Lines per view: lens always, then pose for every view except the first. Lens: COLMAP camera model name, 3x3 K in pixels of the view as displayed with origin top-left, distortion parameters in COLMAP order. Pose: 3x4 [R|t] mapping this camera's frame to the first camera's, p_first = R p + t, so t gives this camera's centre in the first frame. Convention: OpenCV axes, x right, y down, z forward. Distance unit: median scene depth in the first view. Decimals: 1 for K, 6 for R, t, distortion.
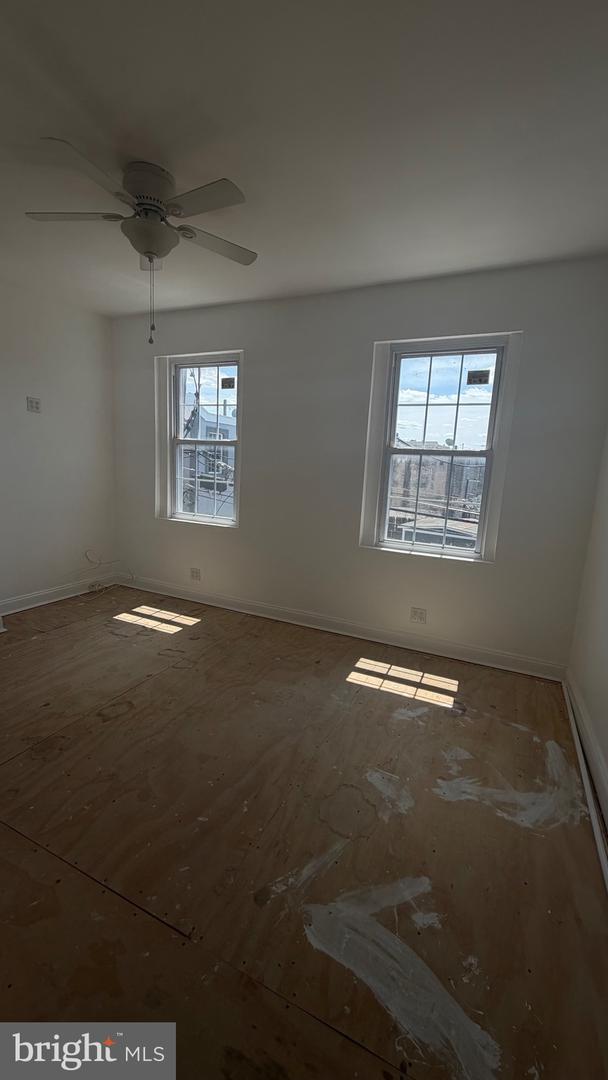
lens RADIAL K [[429.1, 0, 305.2], [0, 429.1, 538.8], [0, 0, 1]] dist [0.000677, 0.000329]
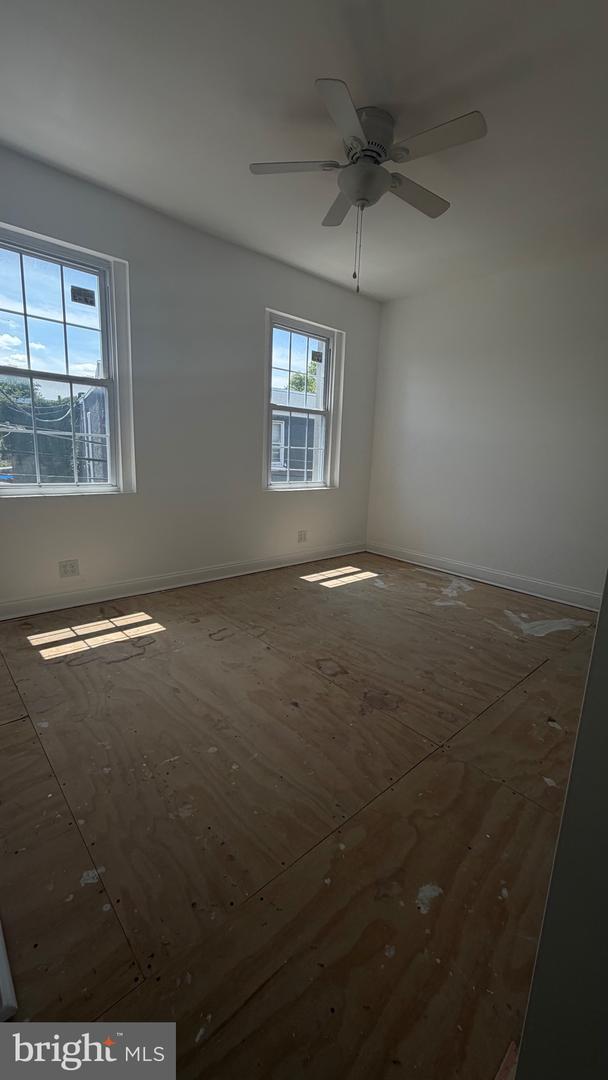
lens RADIAL K [[429.1, 0, 305.2], [0, 429.1, 538.8], [0, 0, 1]] dist [0.000677, 0.000329]
pose [[0.392394, -0.222171, 0.892562, -0.967286], [0.128866, 0.974098, 0.185813, -0.062164], [-0.910725, 0.042109, 0.410860, 0.474542]]
